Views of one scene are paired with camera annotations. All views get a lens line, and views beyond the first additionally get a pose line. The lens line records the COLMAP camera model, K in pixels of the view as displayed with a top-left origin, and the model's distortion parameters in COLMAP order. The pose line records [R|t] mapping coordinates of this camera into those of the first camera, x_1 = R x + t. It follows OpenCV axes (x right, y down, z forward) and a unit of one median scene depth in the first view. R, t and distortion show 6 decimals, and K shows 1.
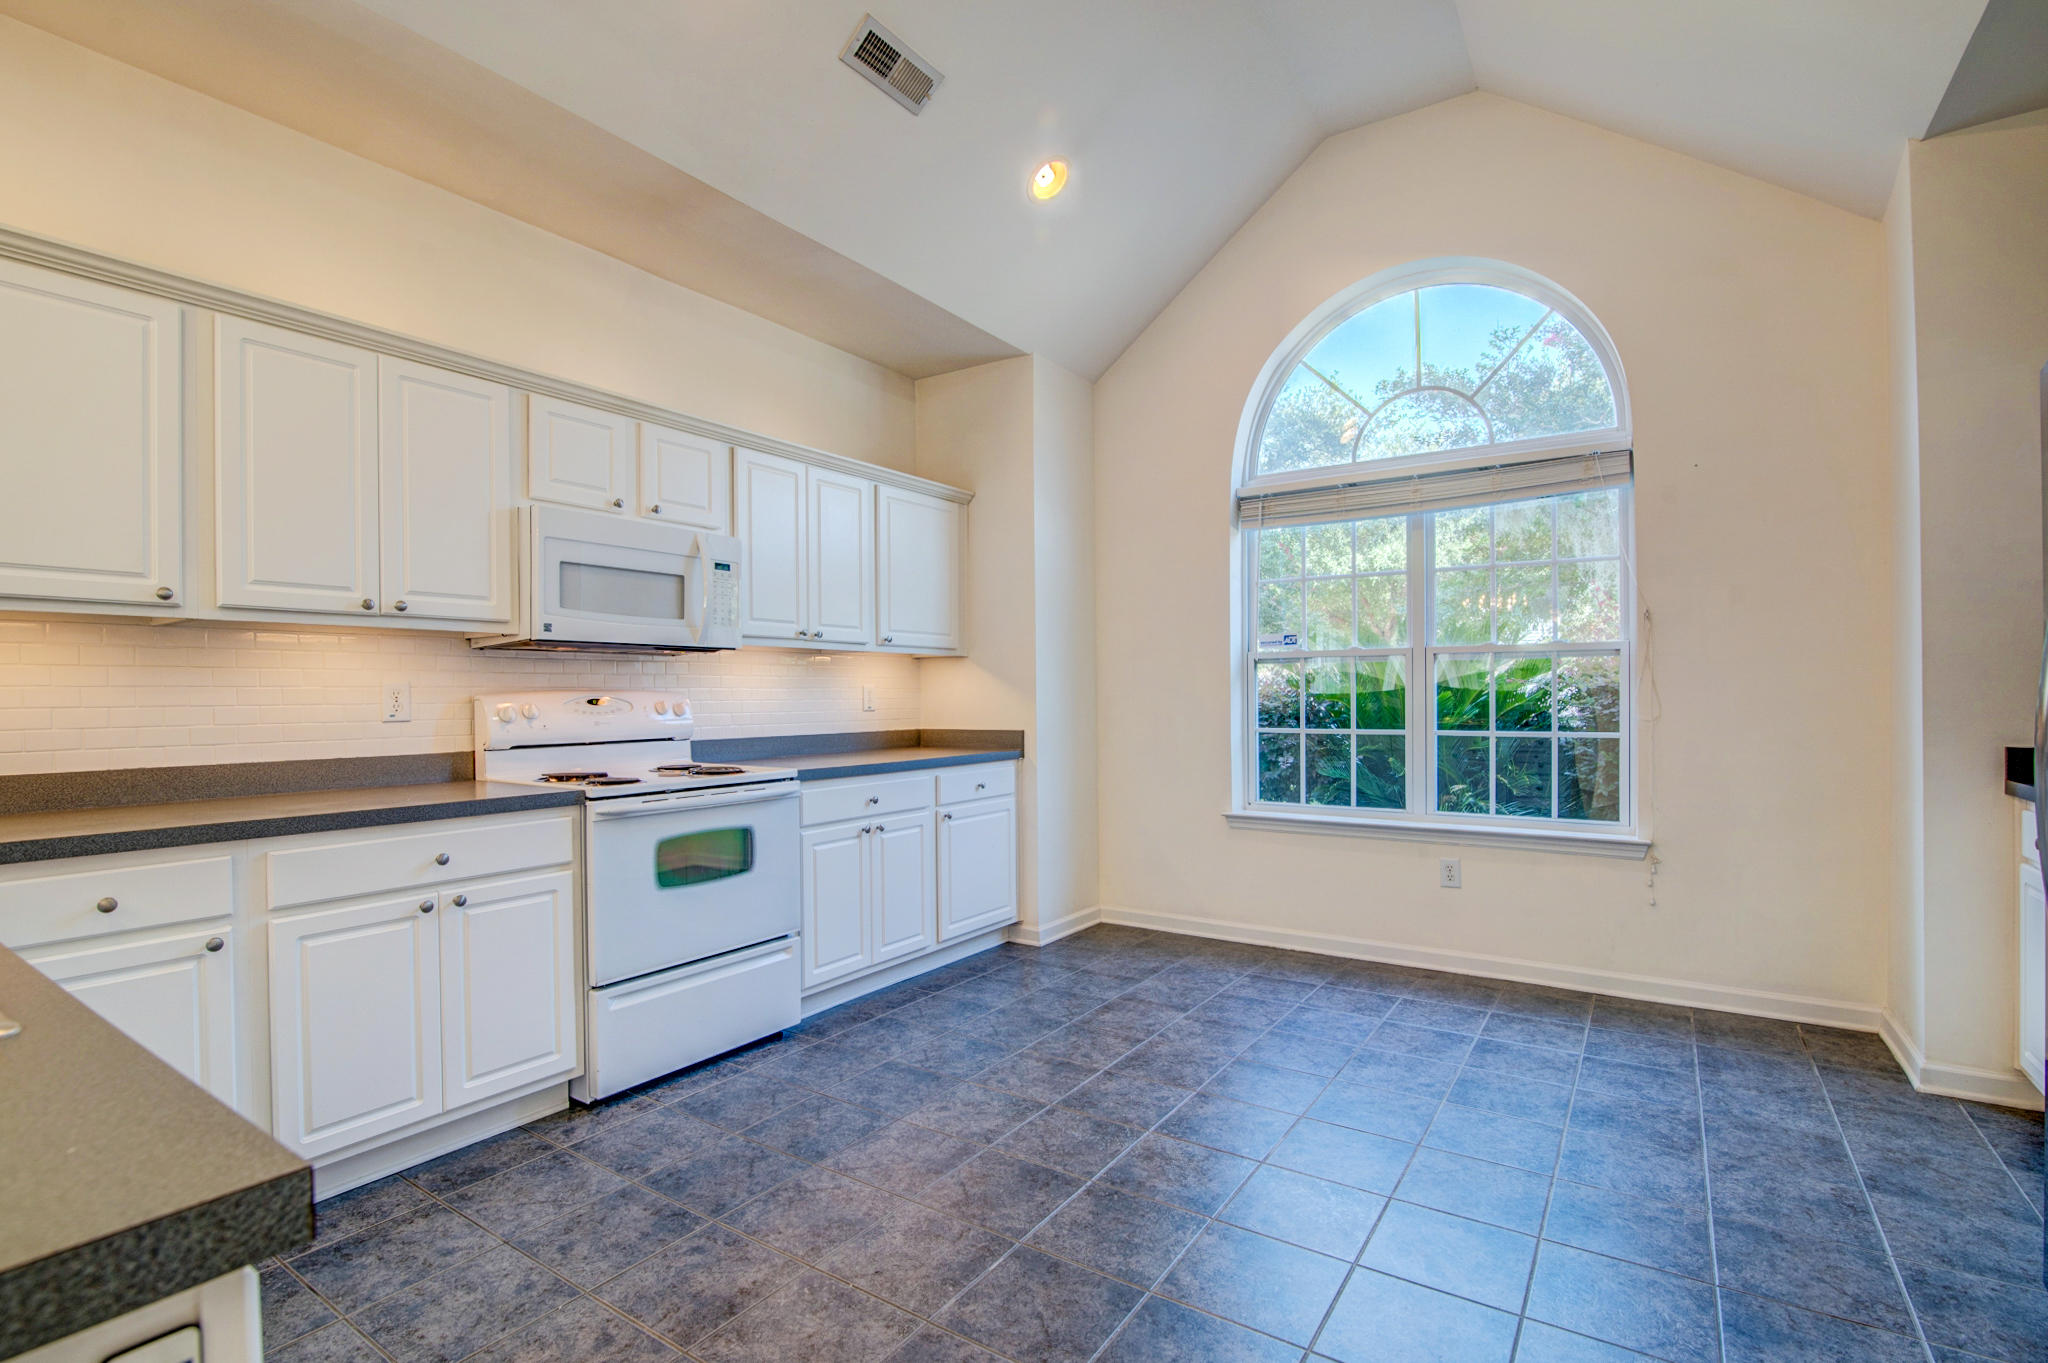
lens RADIAL K [[953.4, 0, 1017.2], [0, 953.4, 698.0], [0, 0, 1]] dist [-0.016286, 0.000192]
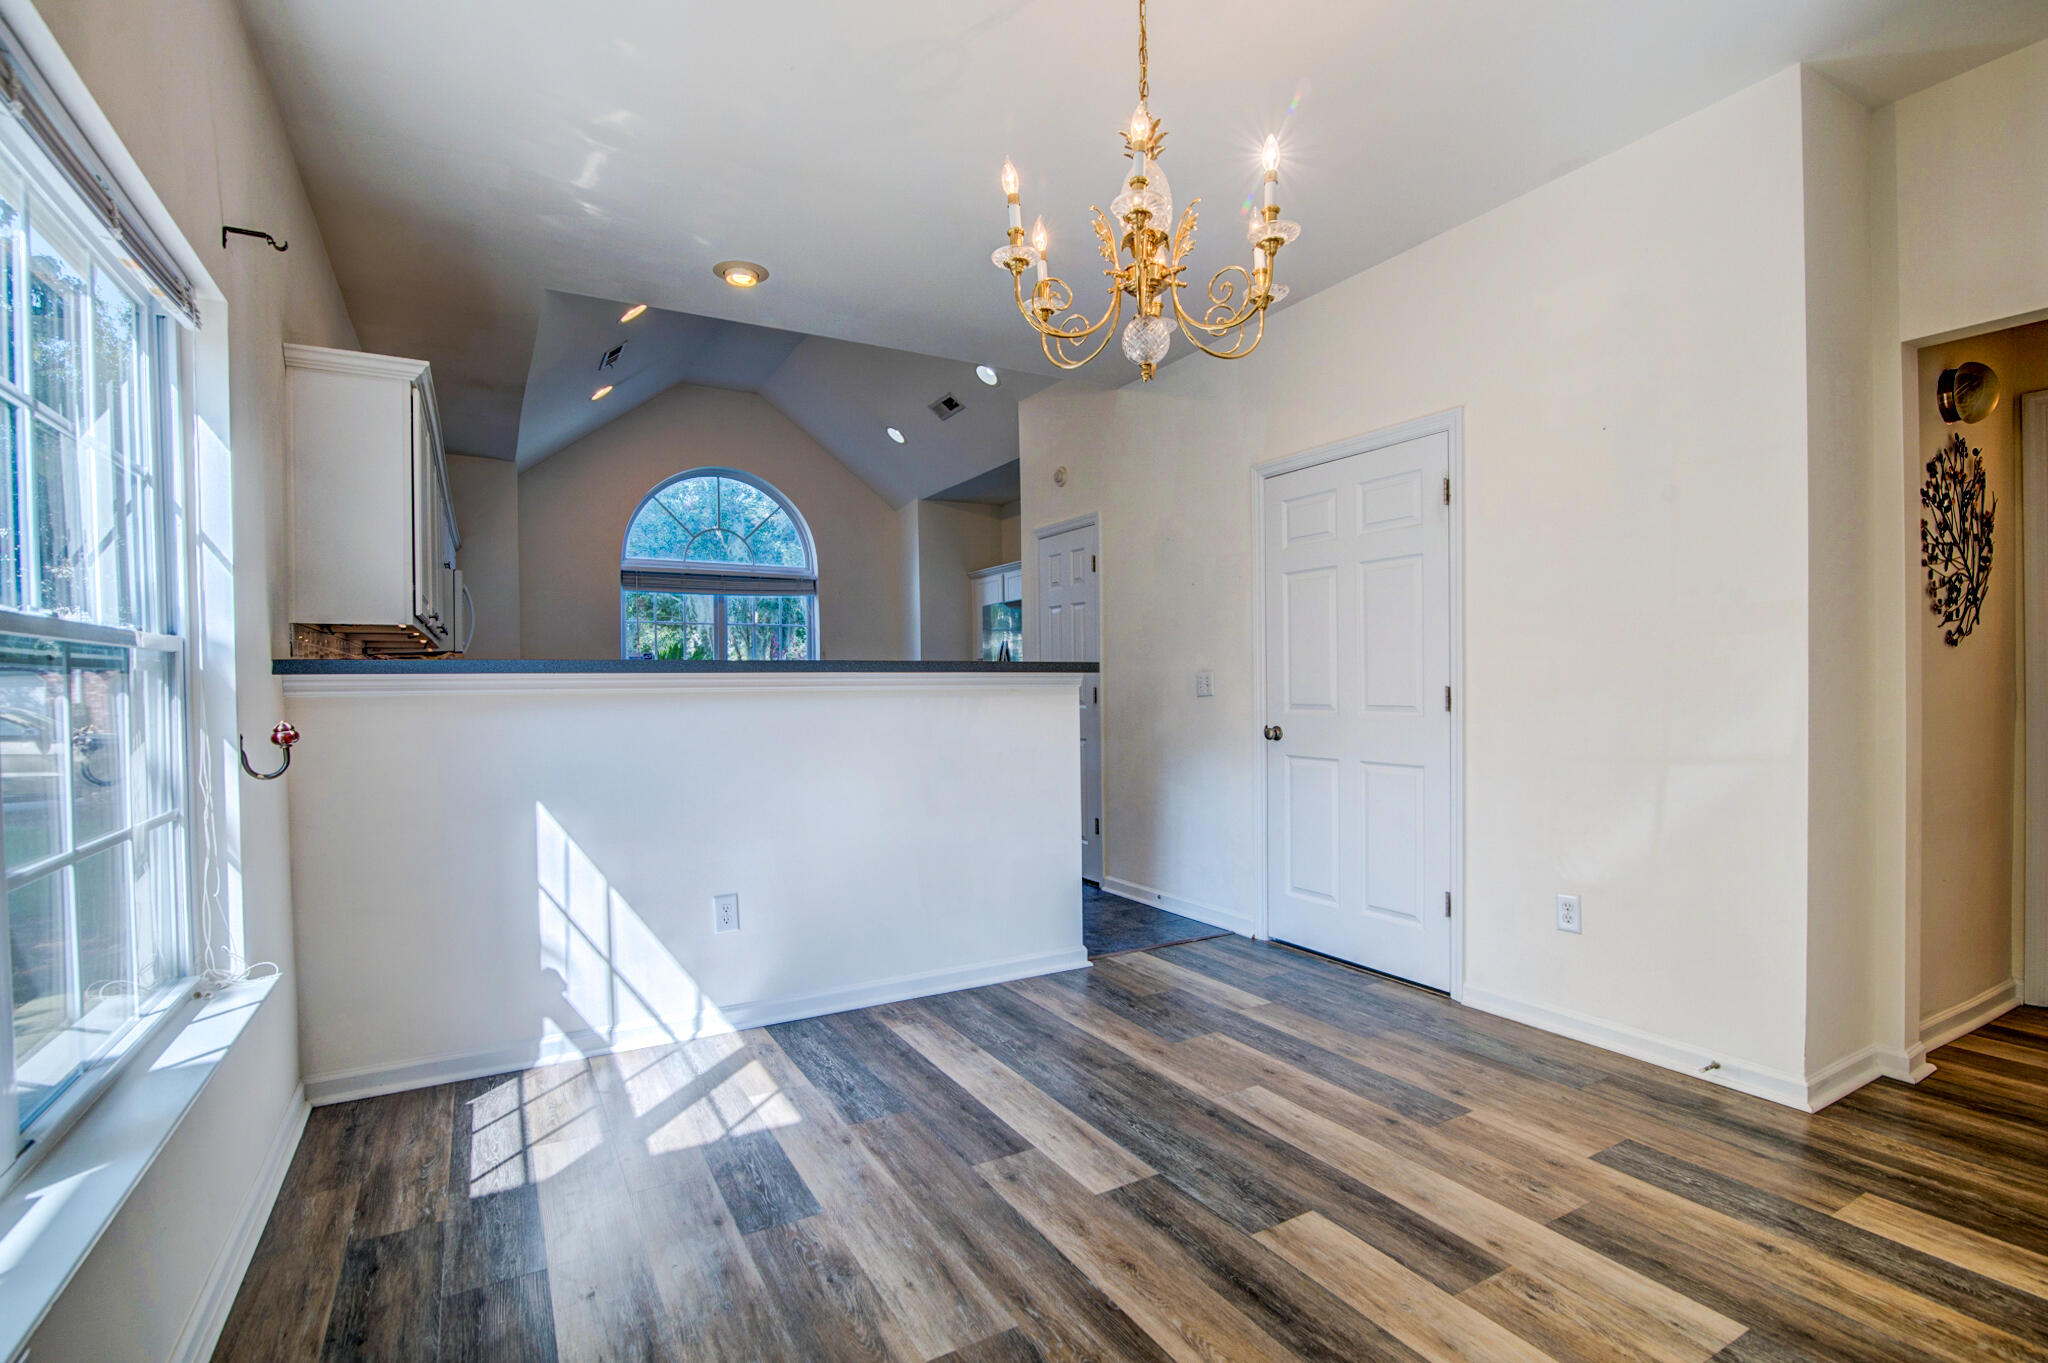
lens RADIAL K [[952.3, 0, 1022.7], [0, 952.3, 694.4], [0, 0, 1]] dist [-0.015077, -0.000167]
pose [[0.436905, -0.006184, 0.899486, -1.493146], [0.008622, 0.999959, 0.002687, 0.013469], [-0.899466, 0.006582, 0.436940, -0.571913]]
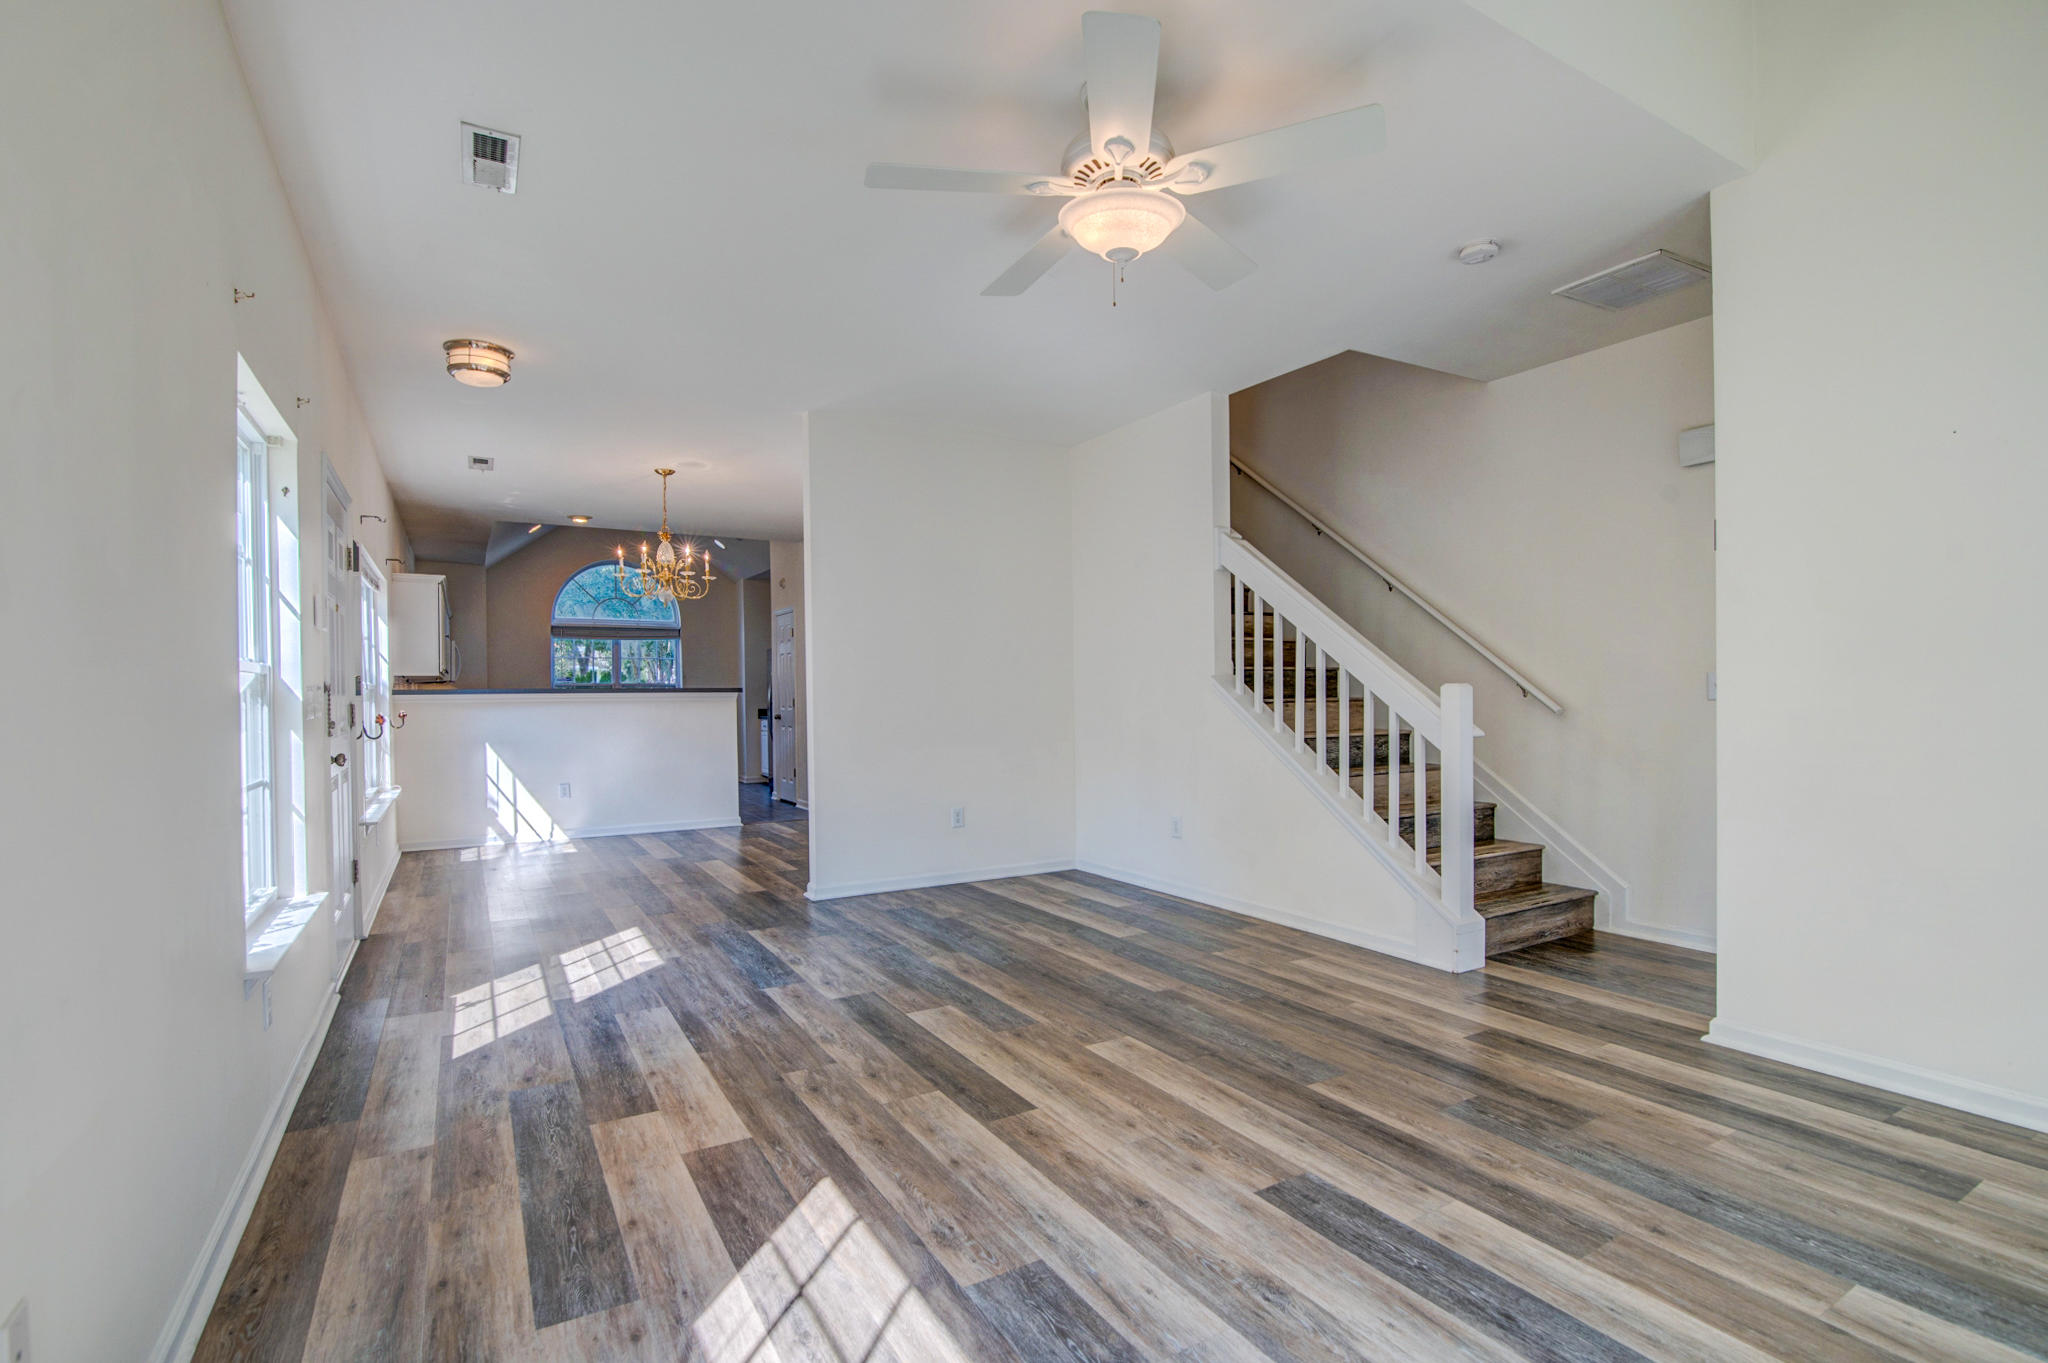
lens RADIAL K [[953.4, 0, 1017.2], [0, 953.4, 698.0], [0, 0, 1]] dist [-0.016286, 0.000192]
pose [[0.431107, 0.001628, 0.902299, -2.540504], [0.006437, 0.999967, -0.004880, 0.024129], [-0.902278, 0.007911, 0.431082, -2.113794]]
